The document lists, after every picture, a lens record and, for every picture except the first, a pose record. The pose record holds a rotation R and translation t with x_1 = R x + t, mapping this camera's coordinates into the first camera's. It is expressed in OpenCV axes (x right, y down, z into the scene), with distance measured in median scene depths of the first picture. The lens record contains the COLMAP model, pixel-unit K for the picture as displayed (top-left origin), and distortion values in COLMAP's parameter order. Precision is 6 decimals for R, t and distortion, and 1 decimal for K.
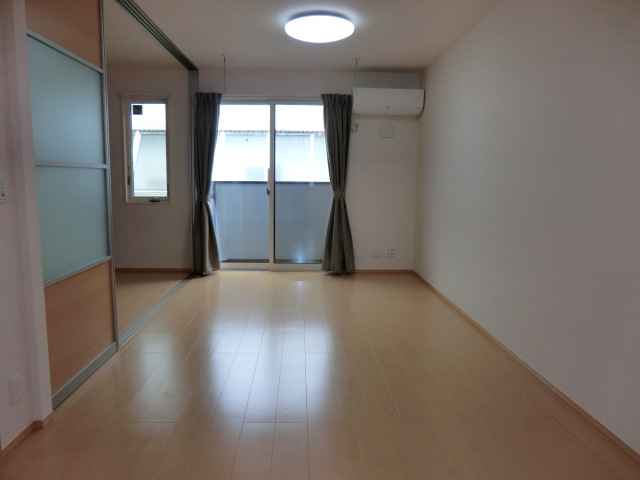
lens RADIAL K [[468.3, 0, 318.9], [0, 468.3, 239.4], [0, 0, 1]] dist [-0.078614, 0.060896]
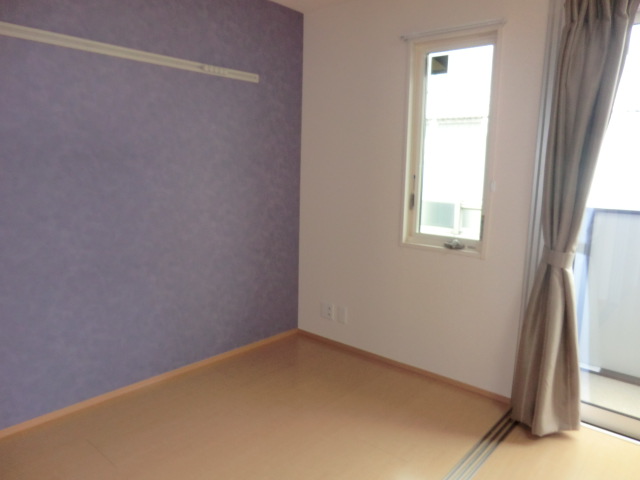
lens RADIAL K [[468.3, 0, 319.8], [0, 468.3, 238.0], [0, 0, 1]] dist [-0.078614, 0.060896]
pose [[0.724451, 0.113627, -0.679896, -0.121138], [-0.114819, 0.992433, 0.043515, -0.098267], [0.679696, 0.046541, 0.732016, 0.542070]]
